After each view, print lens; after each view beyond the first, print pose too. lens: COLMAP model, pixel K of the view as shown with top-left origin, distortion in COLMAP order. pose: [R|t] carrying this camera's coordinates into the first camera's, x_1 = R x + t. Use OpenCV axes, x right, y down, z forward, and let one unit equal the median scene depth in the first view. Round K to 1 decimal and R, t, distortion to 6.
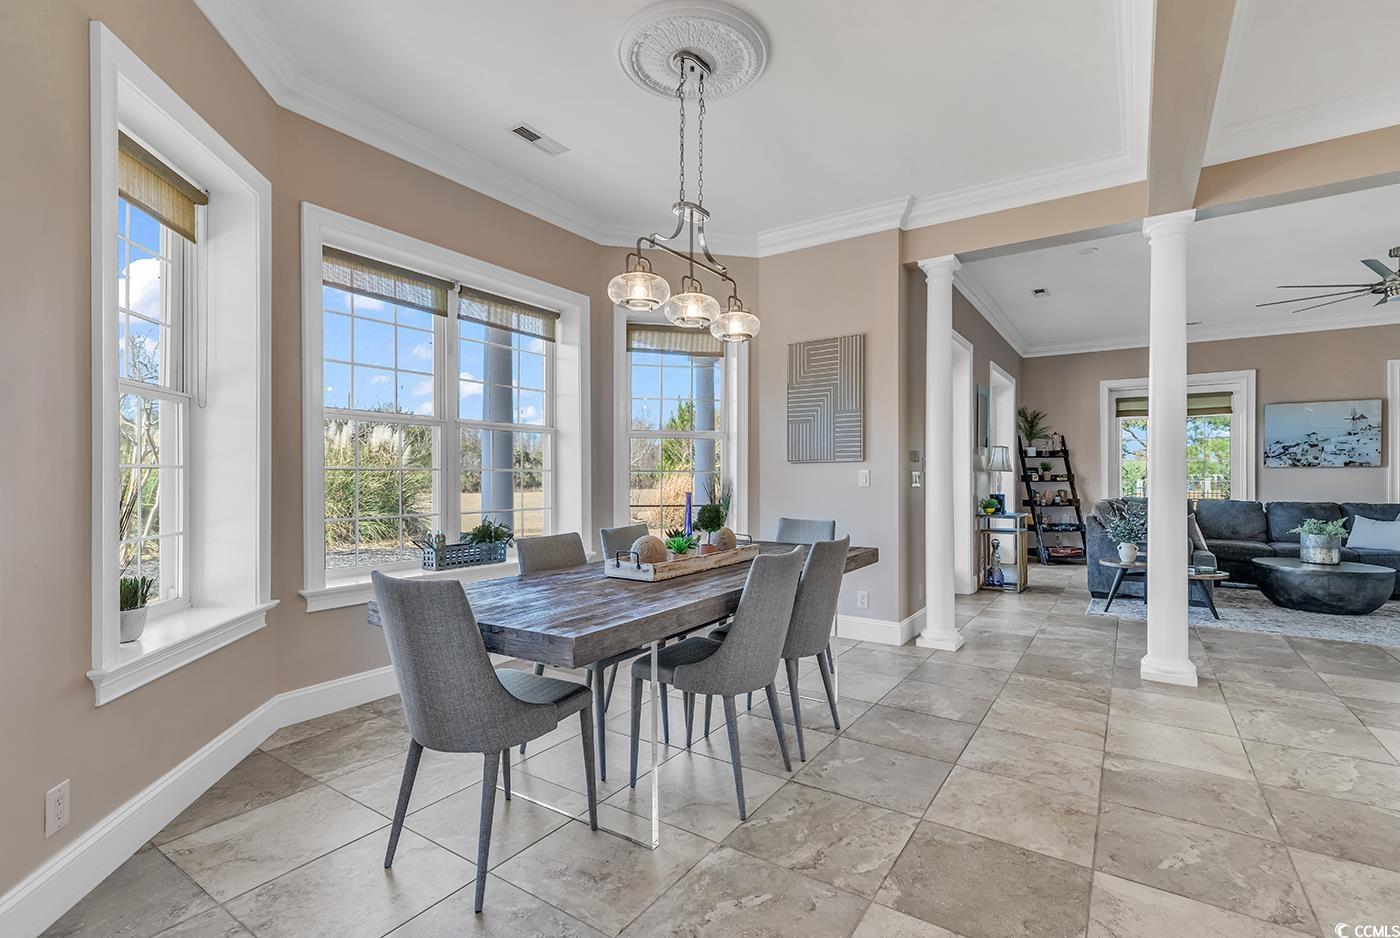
lens RADIAL K [[642.7, 0, 701.8], [0, 642.7, 473.4], [0, 0, 1]] dist [0.002601, 0.000754]
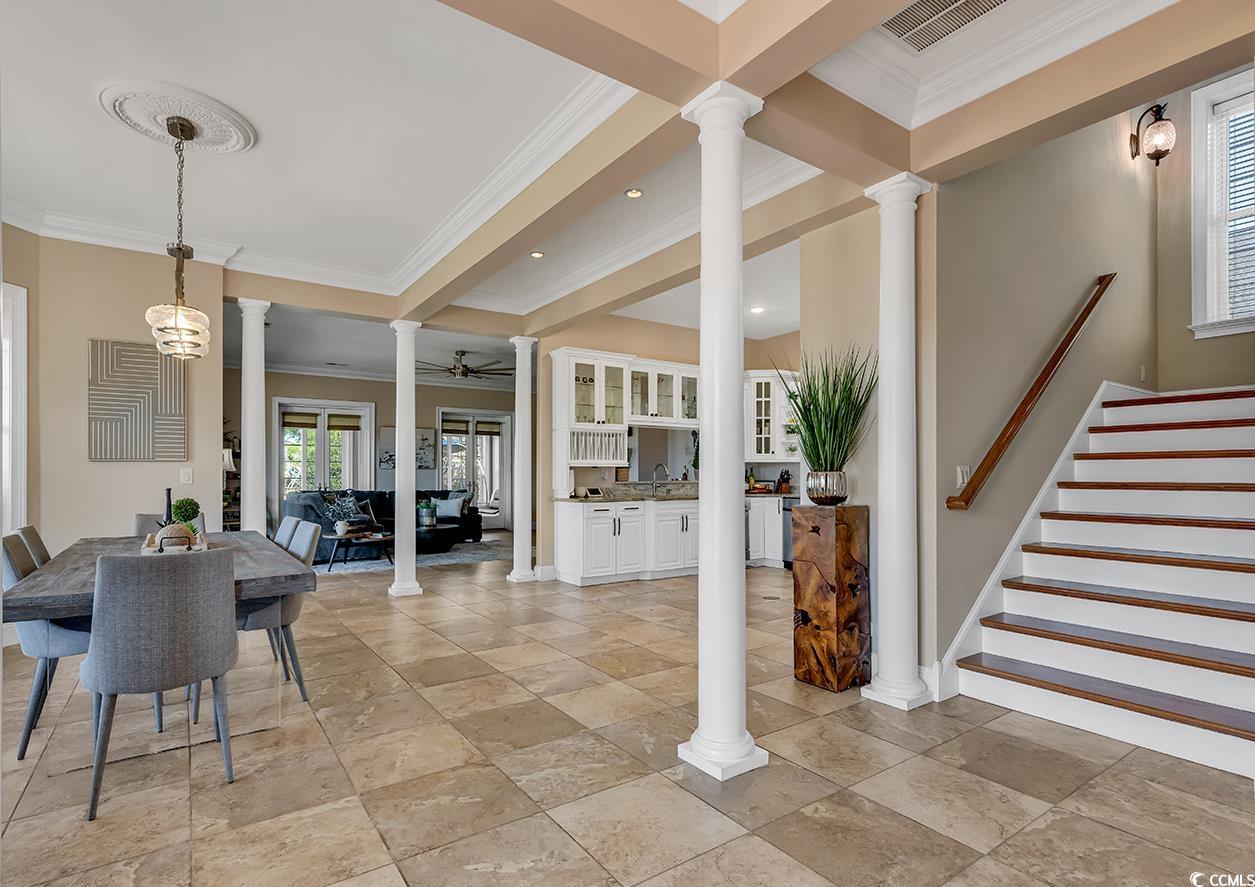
lens RADIAL K [[621.2, 0, 629.5], [0, 621.2, 474.0], [0, 0, 1]] dist [-0.000408, -0.000131]
pose [[0.360326, 0.000047, 0.932826, -0.472853], [-0.002856, 0.999995, 0.001053, 0.000005], [-0.932822, -0.003044, 0.360324, -0.110117]]
